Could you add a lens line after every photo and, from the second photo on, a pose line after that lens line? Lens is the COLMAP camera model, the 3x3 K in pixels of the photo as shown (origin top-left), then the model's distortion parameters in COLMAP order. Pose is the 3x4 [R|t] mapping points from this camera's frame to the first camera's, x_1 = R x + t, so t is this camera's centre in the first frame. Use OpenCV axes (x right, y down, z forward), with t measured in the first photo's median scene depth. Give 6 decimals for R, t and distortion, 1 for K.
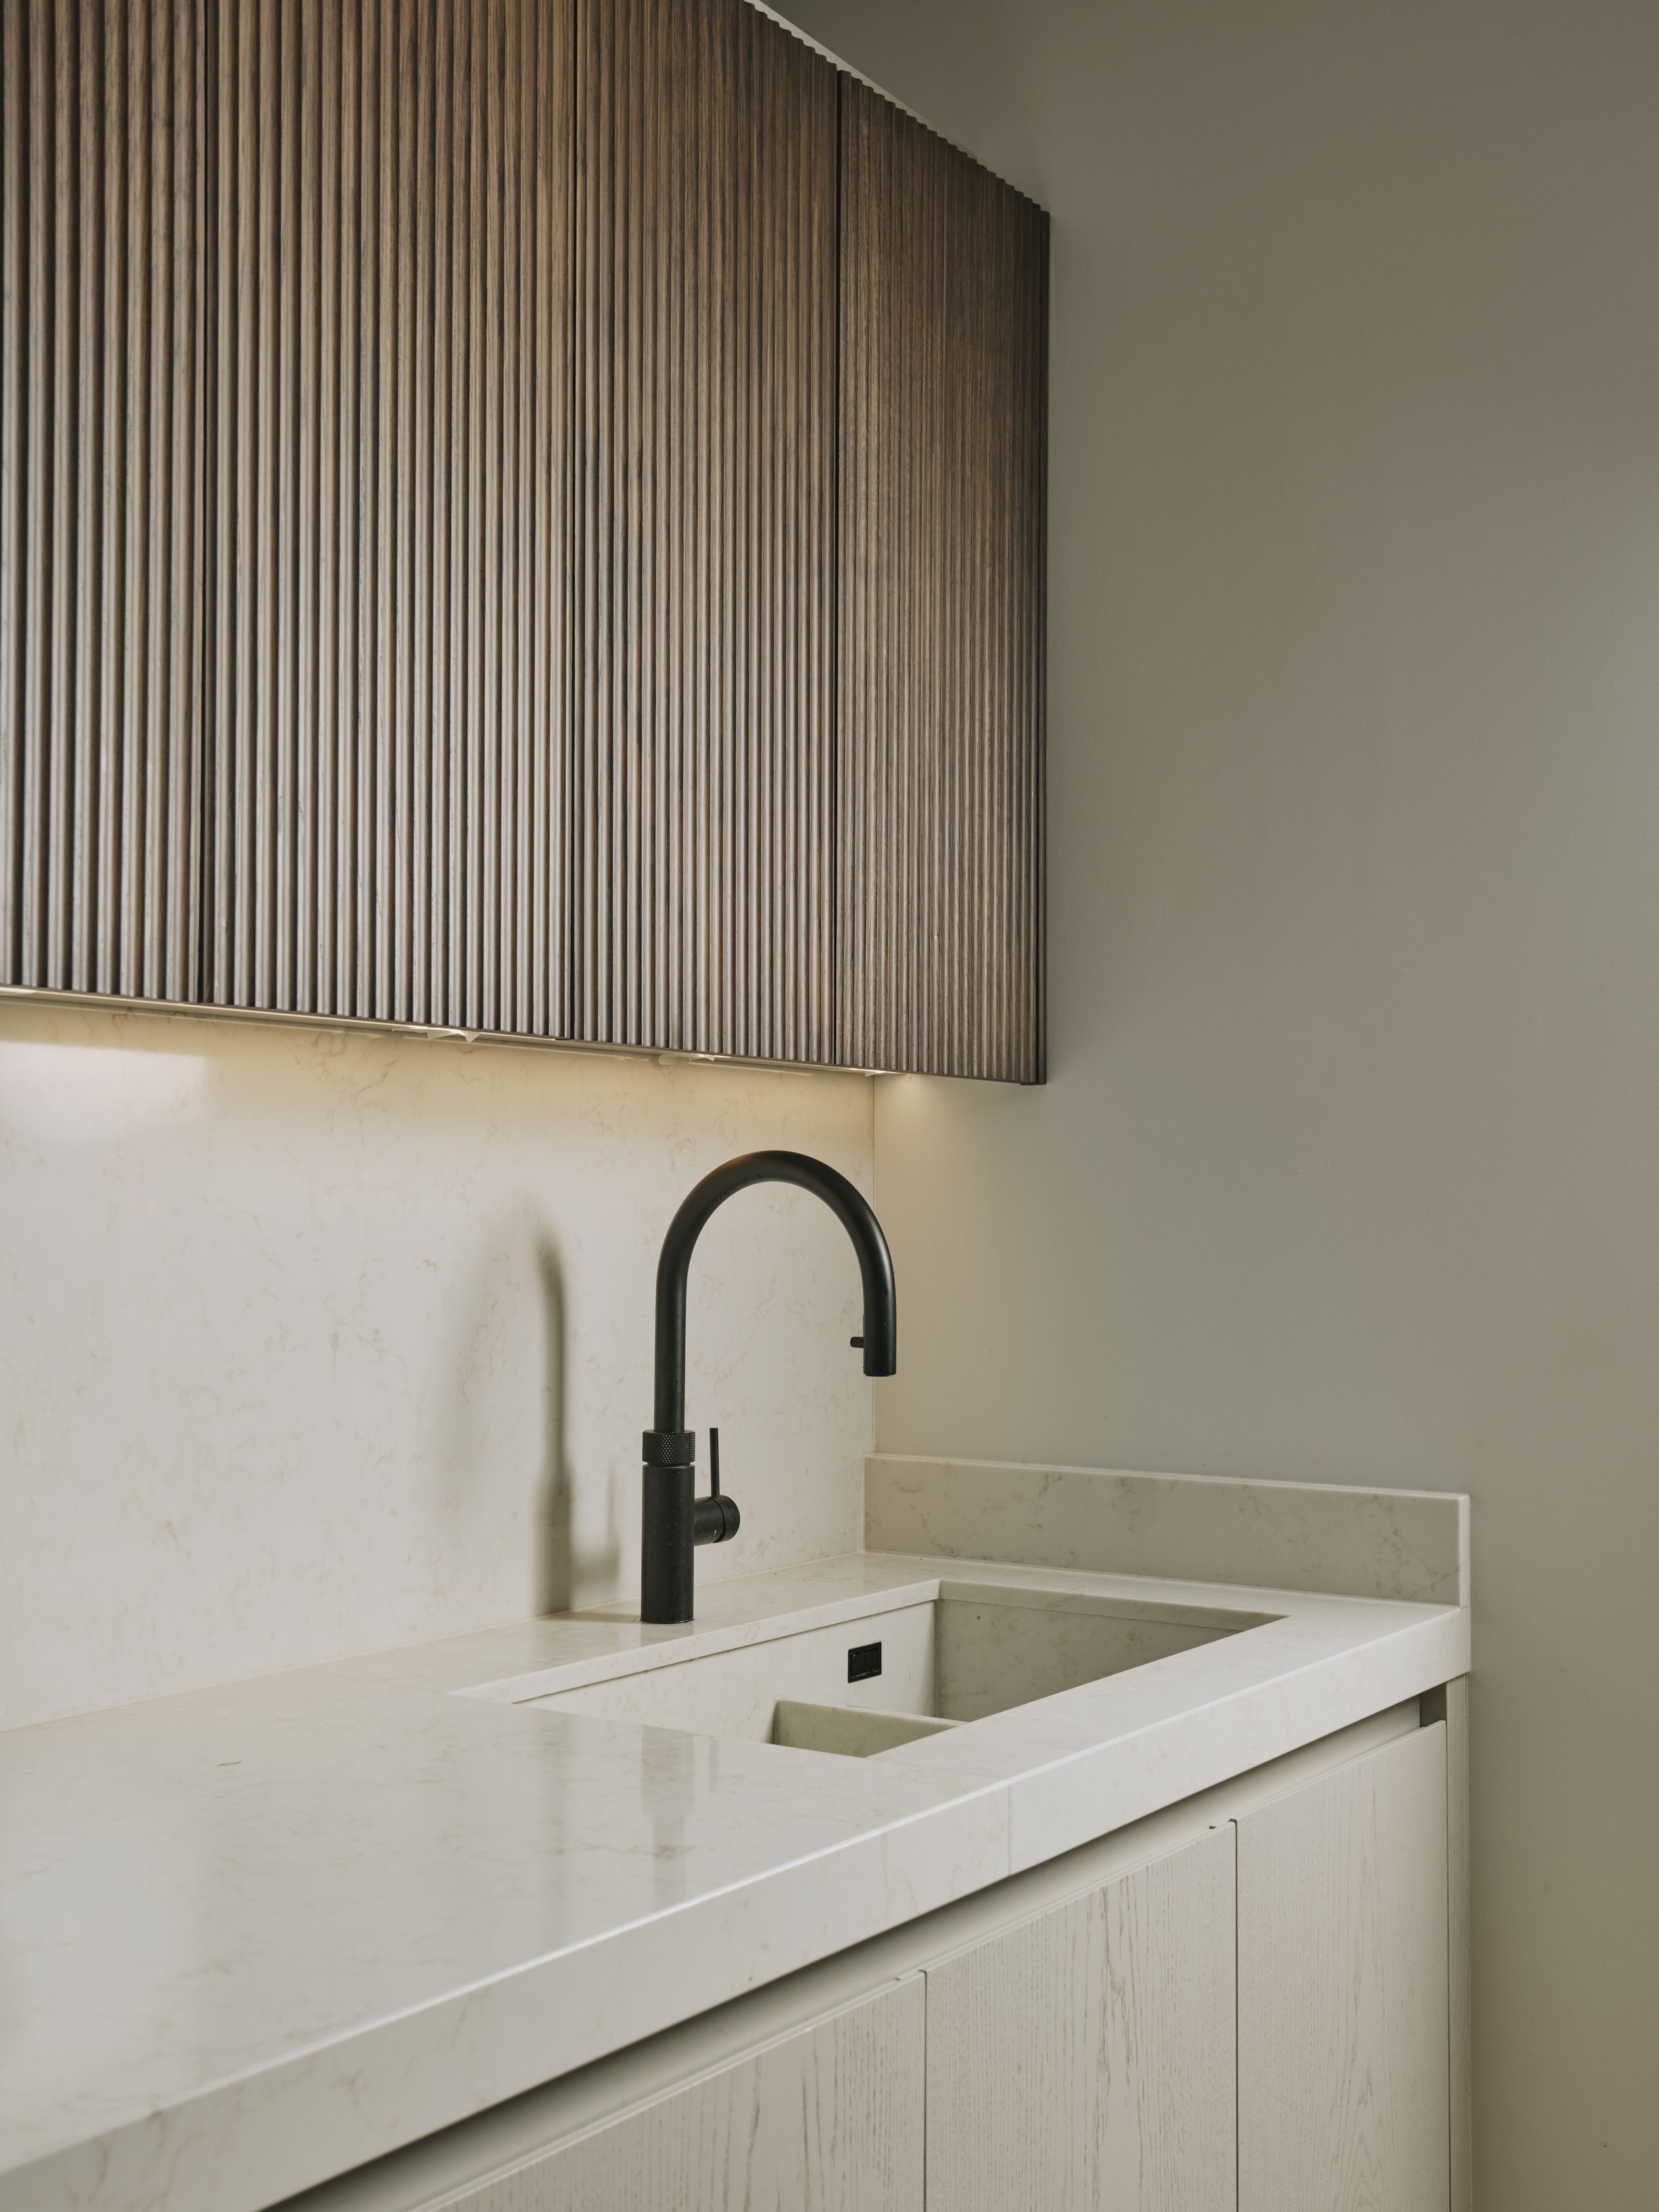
lens RADIAL K [[2236.5, 0, 829.5], [0, 2236.5, 1106.0], [0, 0, 1]] dist [0.007574, 0.020956]
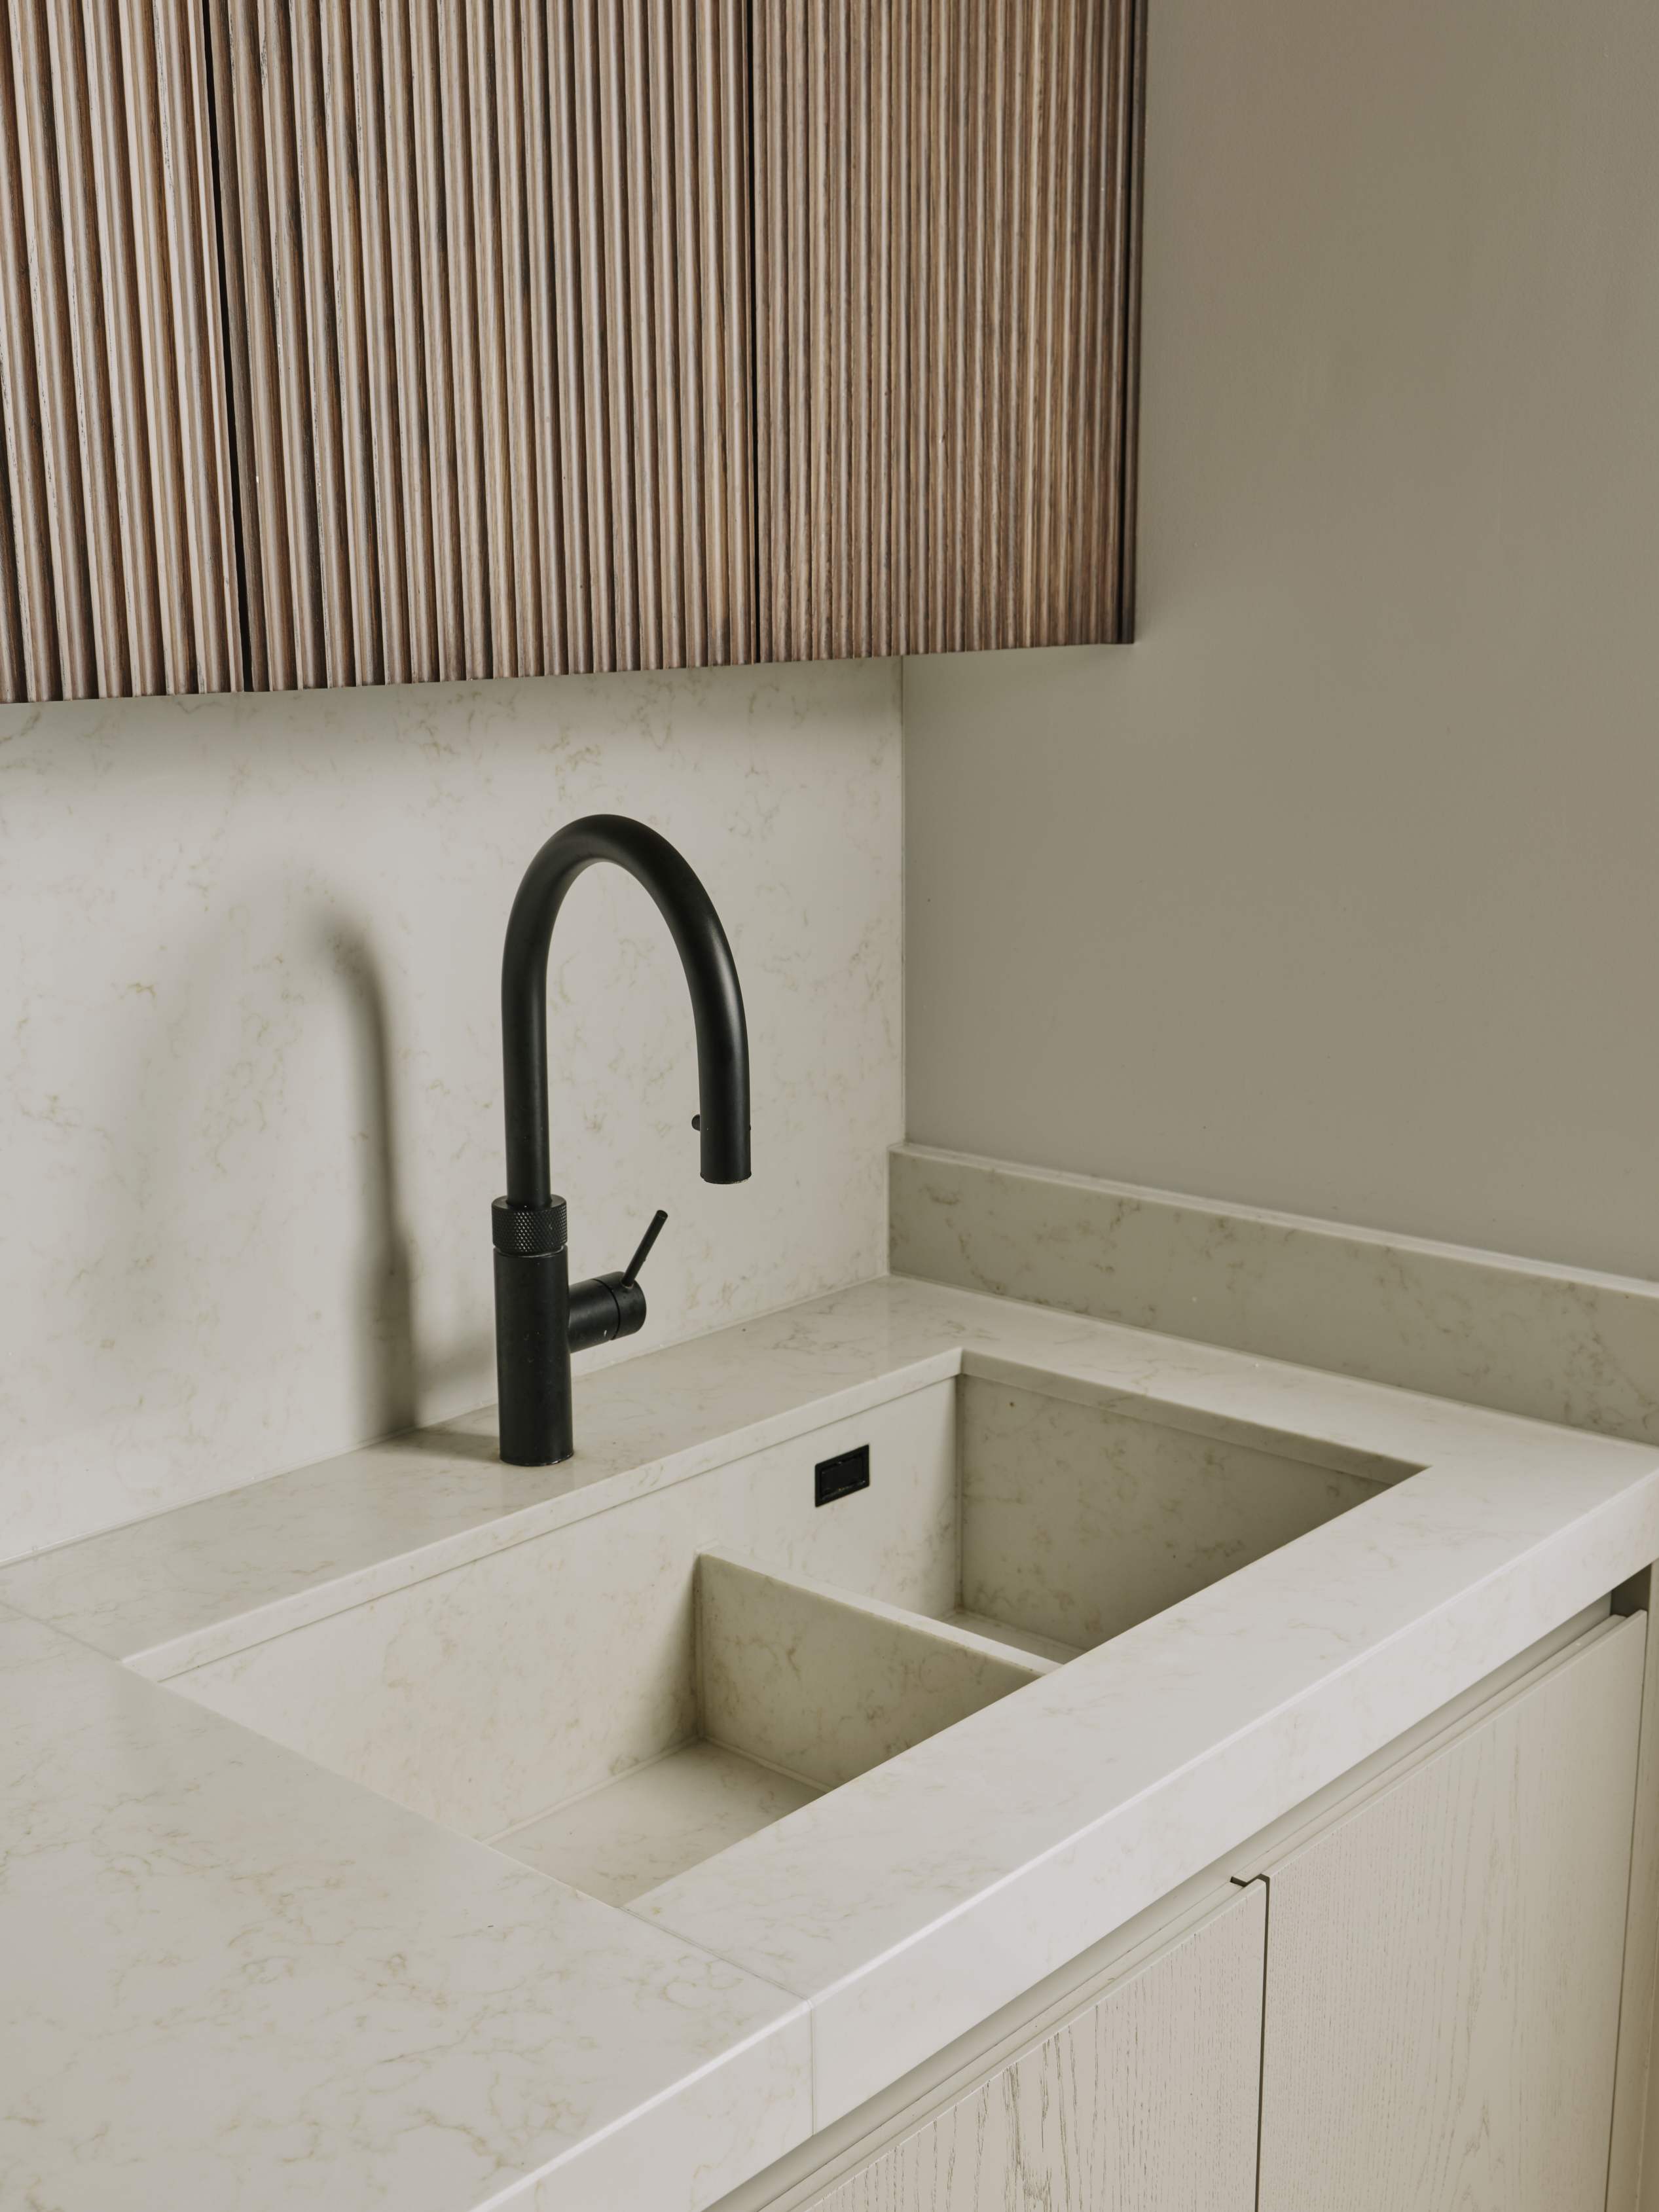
lens RADIAL K [[2446.6, 0, 829.5], [0, 2446.6, 1106.0], [0, 0, 1]] dist [0.005328, 0.007788]
pose [[0.992904, 0.013068, -0.118202, 0.103412], [0.017968, 0.966048, 0.257736, -0.073139], [0.117557, -0.258031, 0.958958, 0.262247]]
